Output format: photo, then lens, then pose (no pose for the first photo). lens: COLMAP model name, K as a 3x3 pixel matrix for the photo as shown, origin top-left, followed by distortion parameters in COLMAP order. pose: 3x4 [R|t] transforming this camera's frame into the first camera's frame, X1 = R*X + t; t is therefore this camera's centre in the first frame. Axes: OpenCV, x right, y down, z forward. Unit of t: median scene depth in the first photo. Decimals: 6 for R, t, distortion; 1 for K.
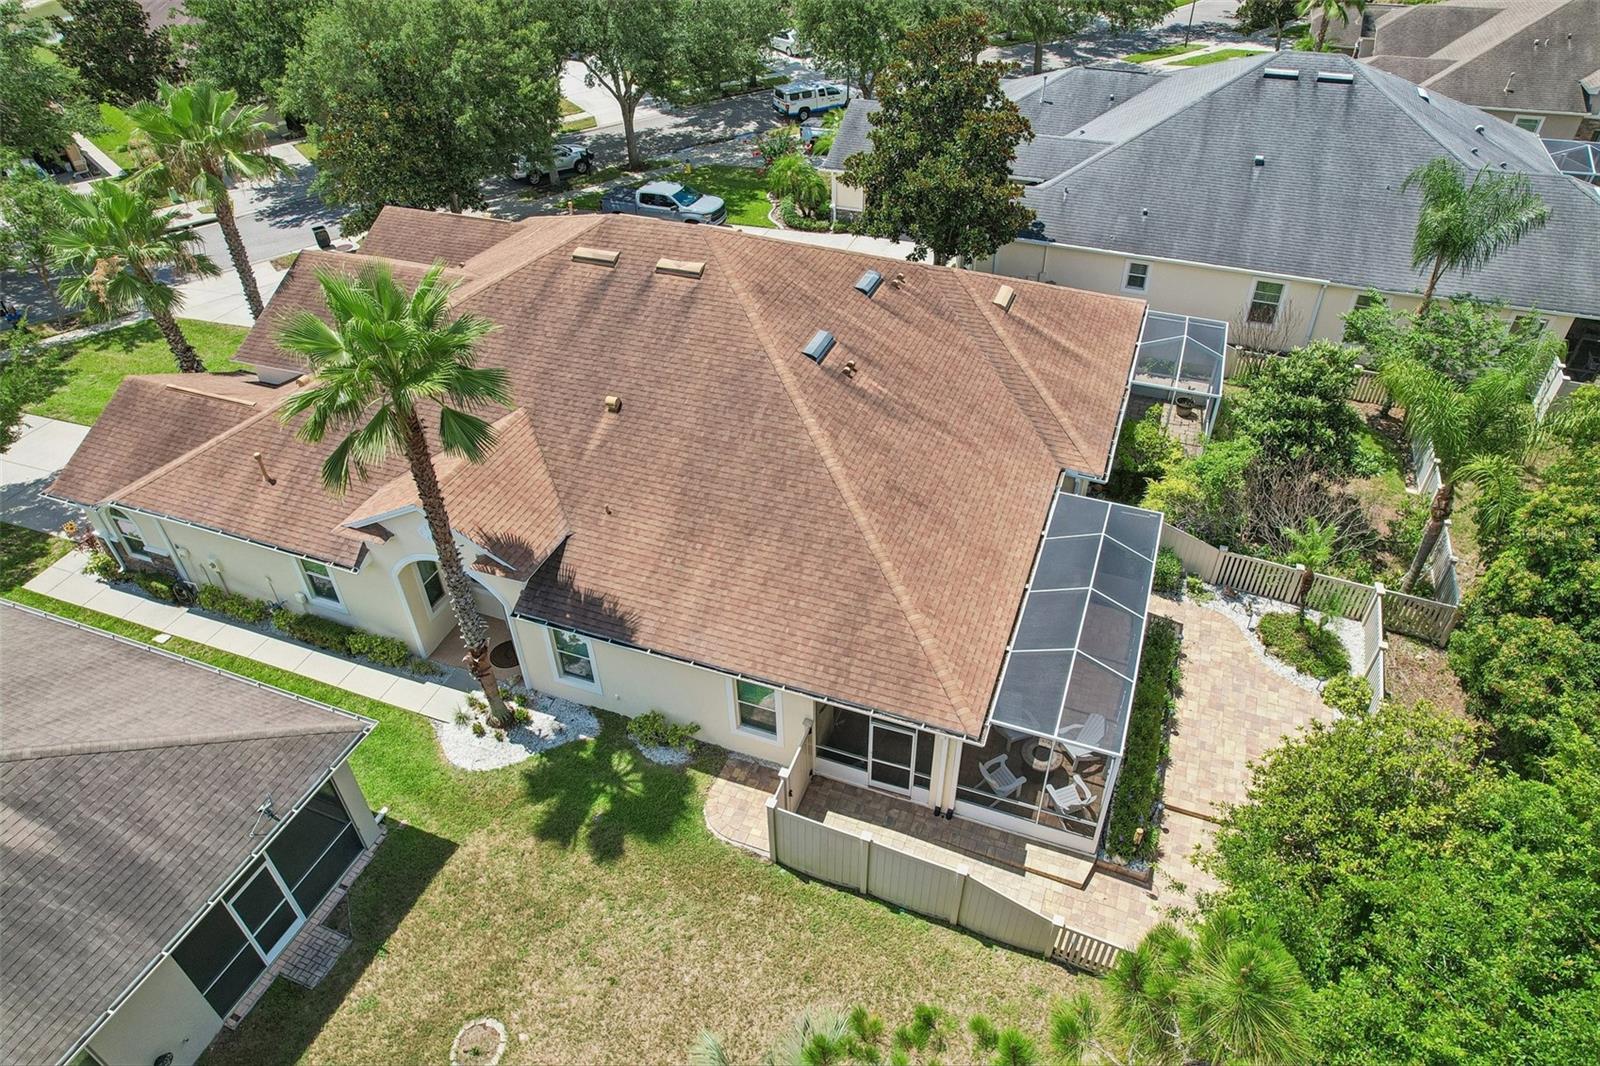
lens RADIAL K [[1019.2, 0, 800.0], [0, 1019.2, 533.0], [0, 0, 1]] dist [-0.035667, 0.001621]
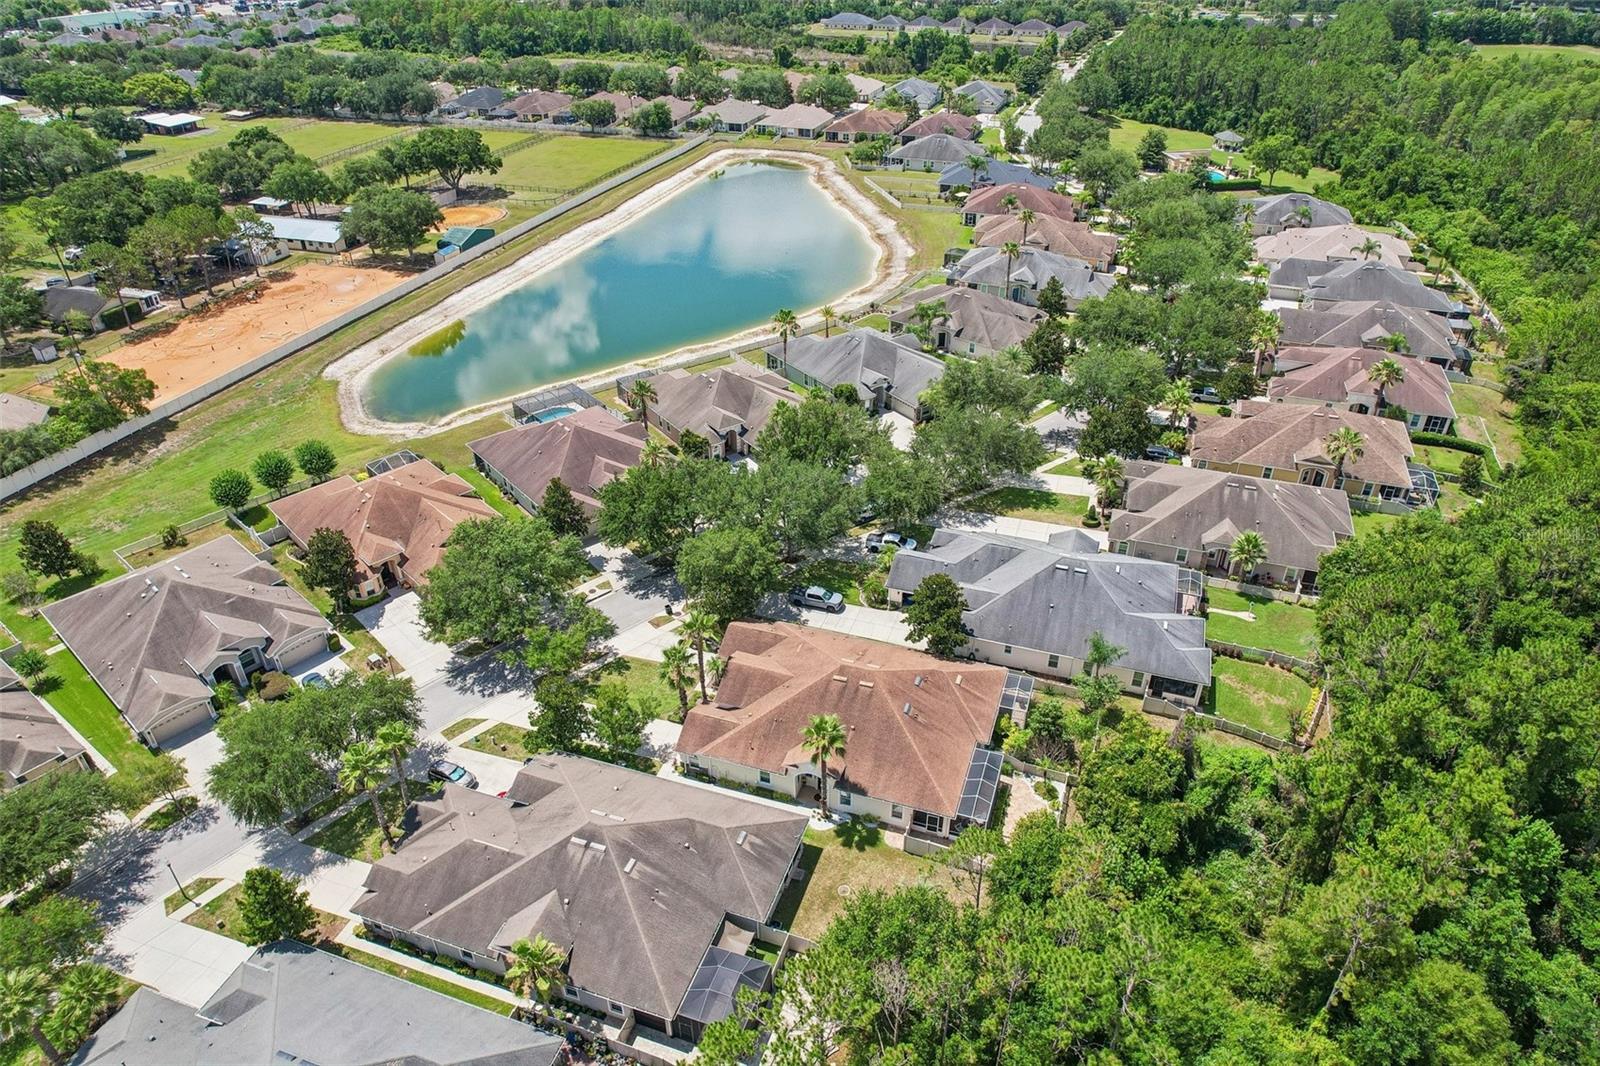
lens RADIAL K [[1019.2, 0, 800.0], [0, 1019.2, 533.0], [0, 0, 1]] dist [-0.035667, 0.001621]
pose [[0.999507, -0.007460, 0.030485, -0.501029], [0.010496, 0.994864, -0.100679, -0.478641], [-0.029578, 0.100949, 0.994452, -2.828160]]
